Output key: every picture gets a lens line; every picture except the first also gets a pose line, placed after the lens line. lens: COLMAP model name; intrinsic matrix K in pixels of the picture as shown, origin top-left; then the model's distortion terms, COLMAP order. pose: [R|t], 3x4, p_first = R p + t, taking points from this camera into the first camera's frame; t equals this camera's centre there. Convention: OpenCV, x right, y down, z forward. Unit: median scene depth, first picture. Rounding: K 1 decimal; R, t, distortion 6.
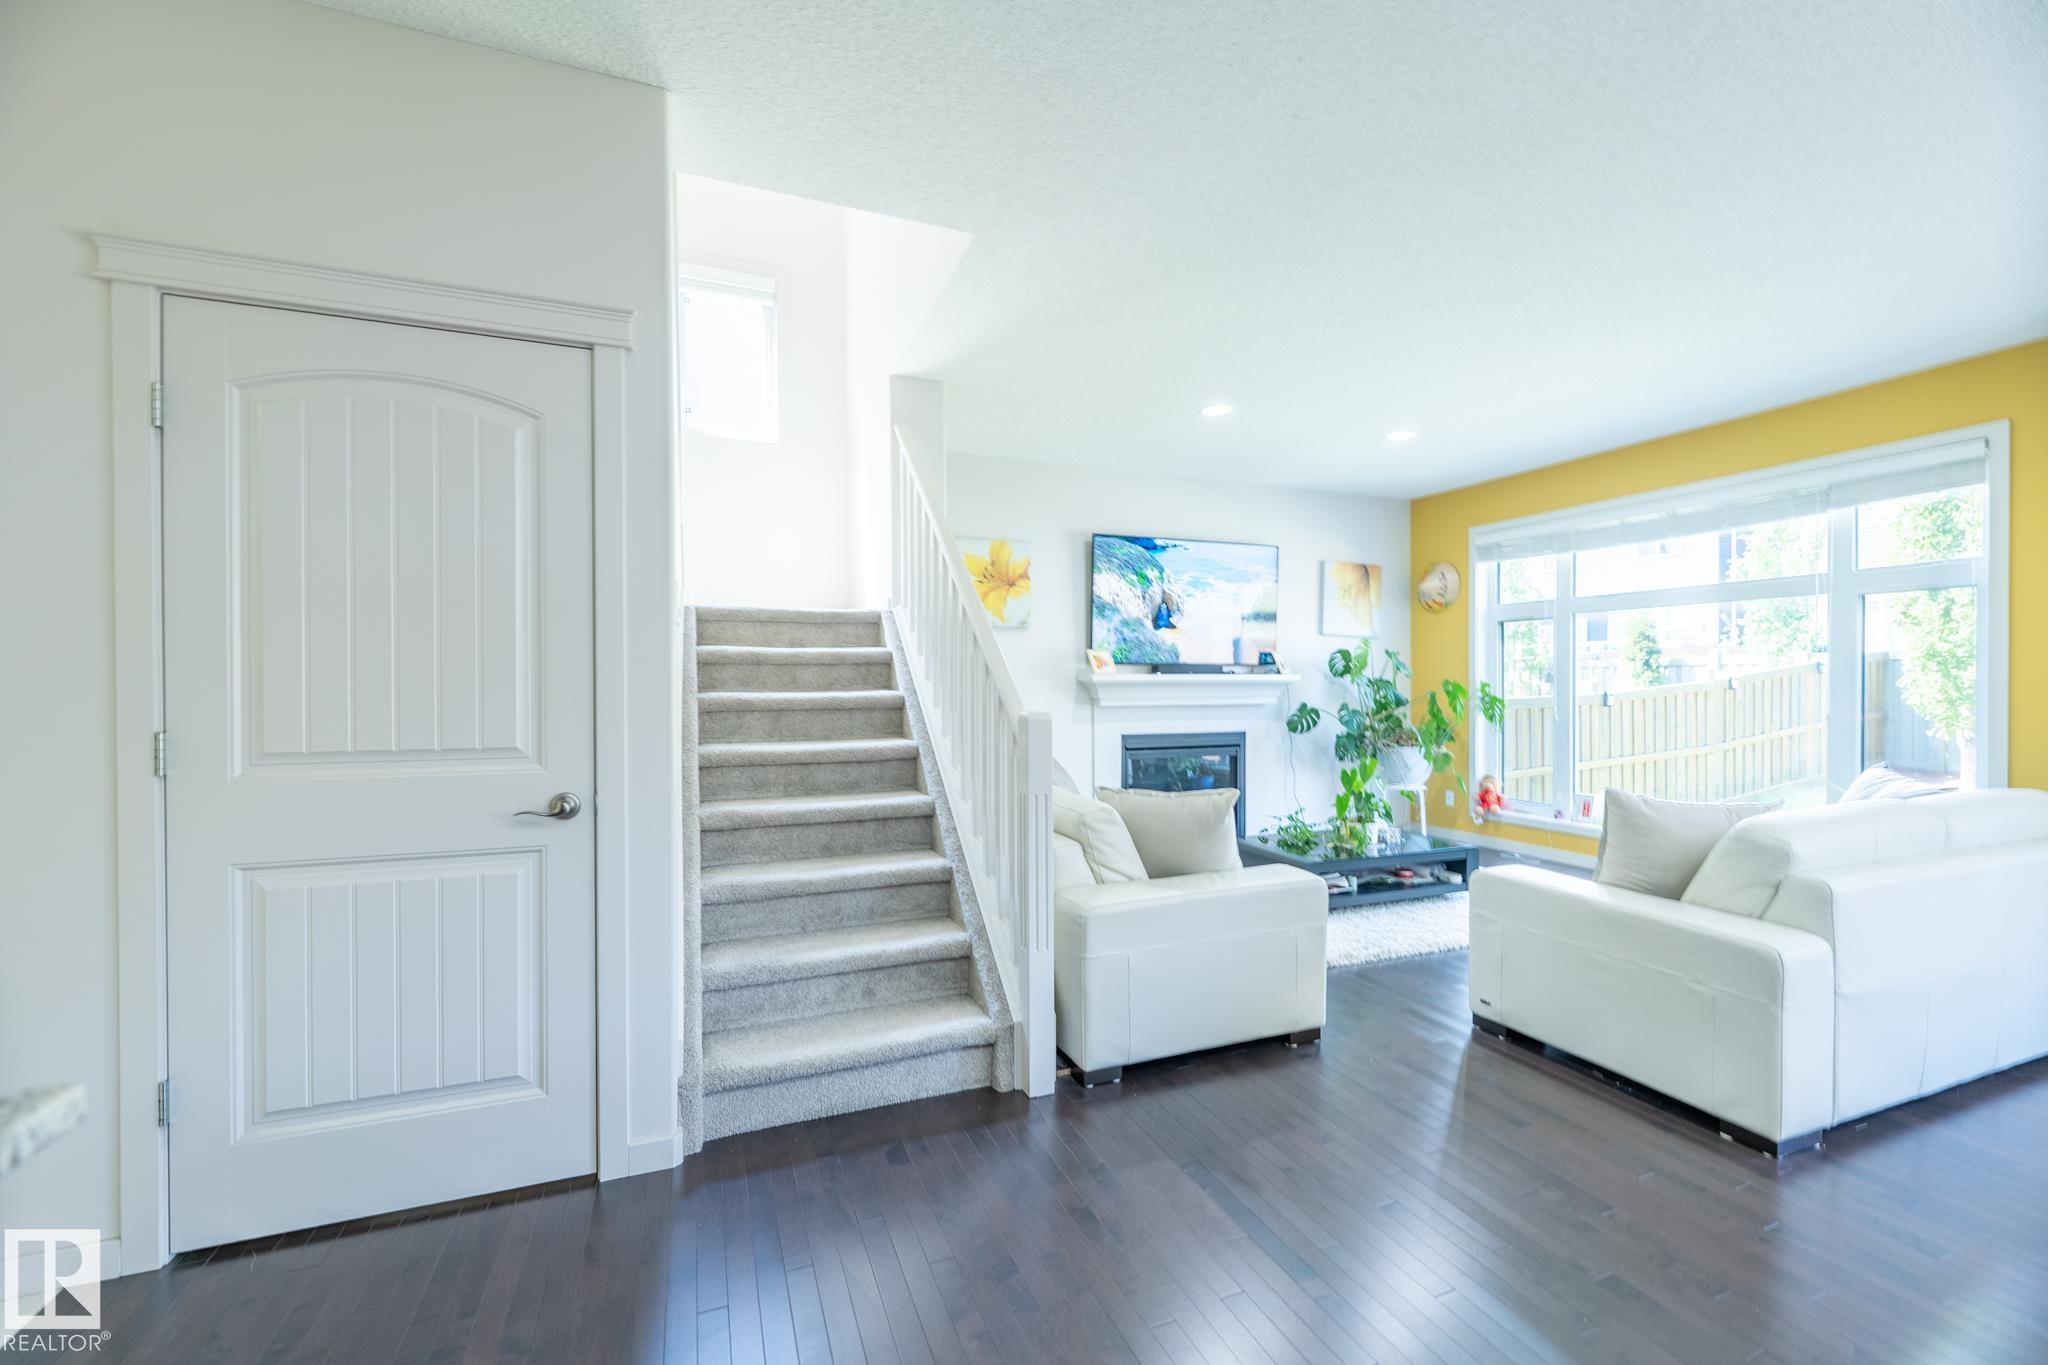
lens RADIAL K [[825.6, 0, 1017.4], [0, 825.6, 691.5], [0, 0, 1]] dist [0.000591, -0.000280]
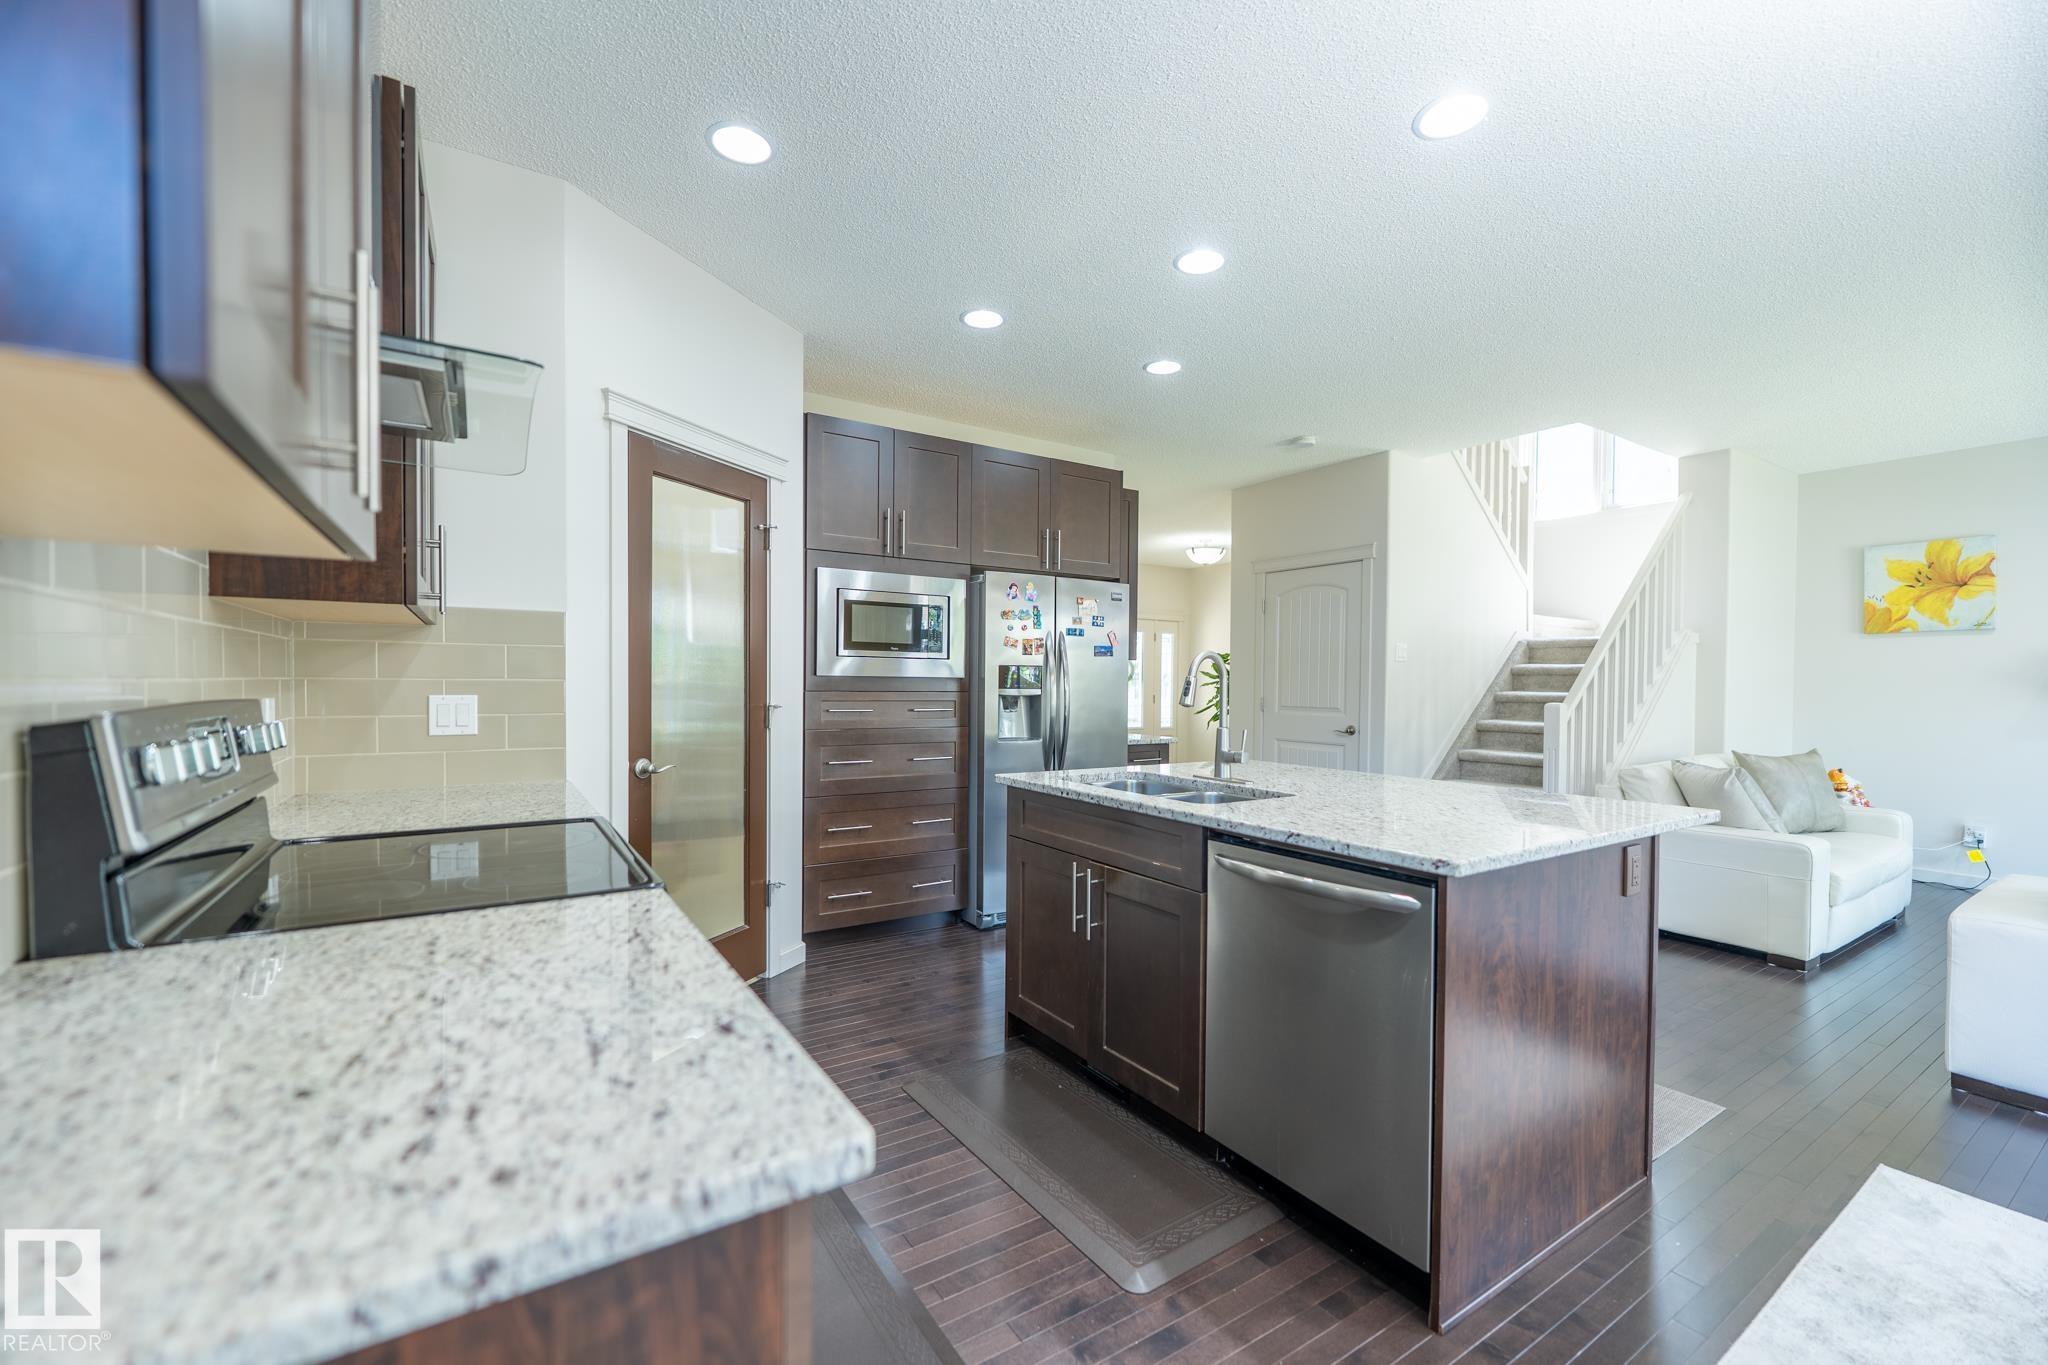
lens RADIAL K [[825.6, 0, 1021.7], [0, 825.6, 684.0], [0, 0, 1]] dist [0.000591, -0.000280]
pose [[0.198618, 0.008396, -0.980041, 0.999169], [-0.017360, 0.999837, 0.005047, -0.004764], [0.979923, 0.016011, 0.198732, -0.321331]]
